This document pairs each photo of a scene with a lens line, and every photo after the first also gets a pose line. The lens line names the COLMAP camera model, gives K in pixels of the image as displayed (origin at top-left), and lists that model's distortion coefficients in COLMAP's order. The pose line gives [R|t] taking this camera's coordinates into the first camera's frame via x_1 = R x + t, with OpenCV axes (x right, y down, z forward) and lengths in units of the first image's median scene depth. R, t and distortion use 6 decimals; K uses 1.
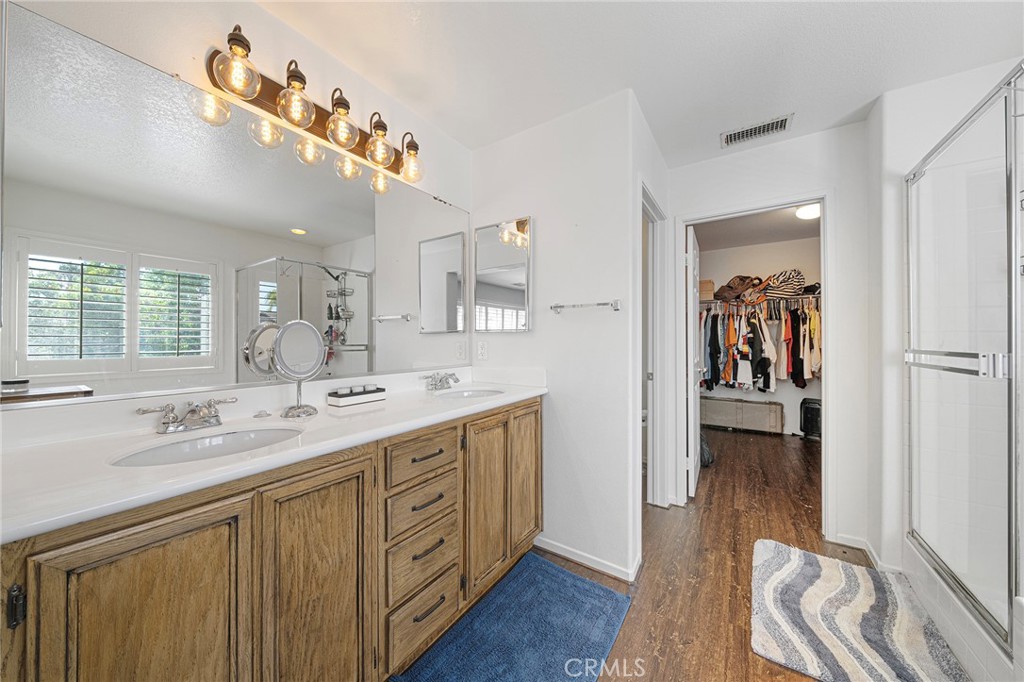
lens RADIAL K [[354.6, 0, 514.7], [0, 354.6, 344.0], [0, 0, 1]] dist [0.000774, -0.000024]
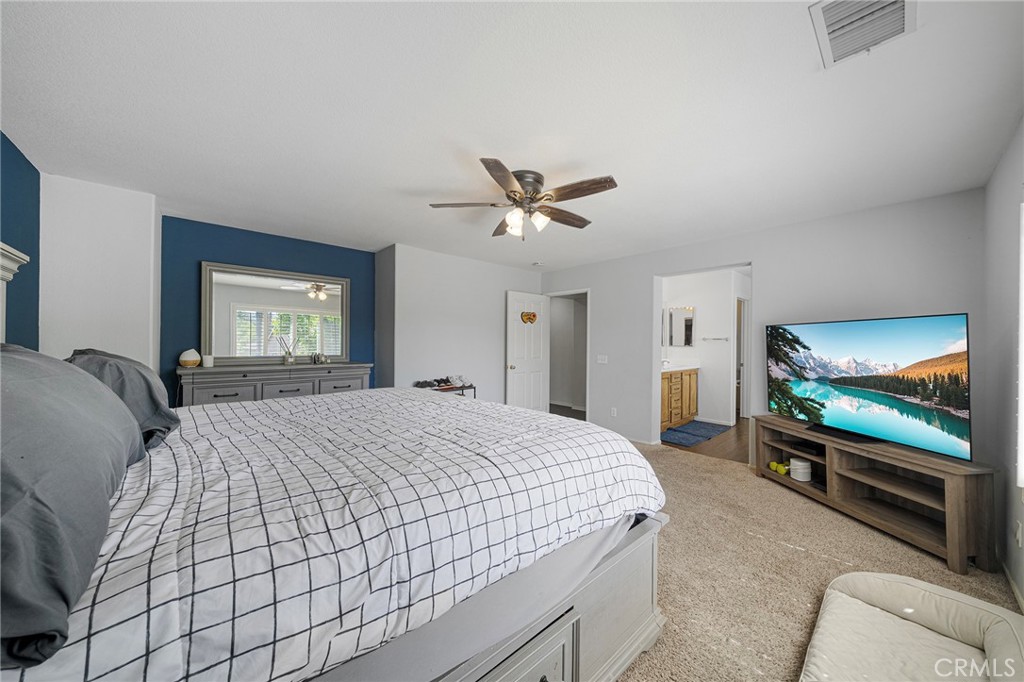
lens RADIAL K [[354.6, 0, 509.8], [0, 354.6, 340.0], [0, 0, 1]] dist [0.000774, -0.000024]
pose [[0.973138, 0.004653, -0.230177, -0.627113], [-0.004498, 0.999989, 0.001197, -0.066384], [0.230180, -0.000129, 0.973148, -1.816345]]
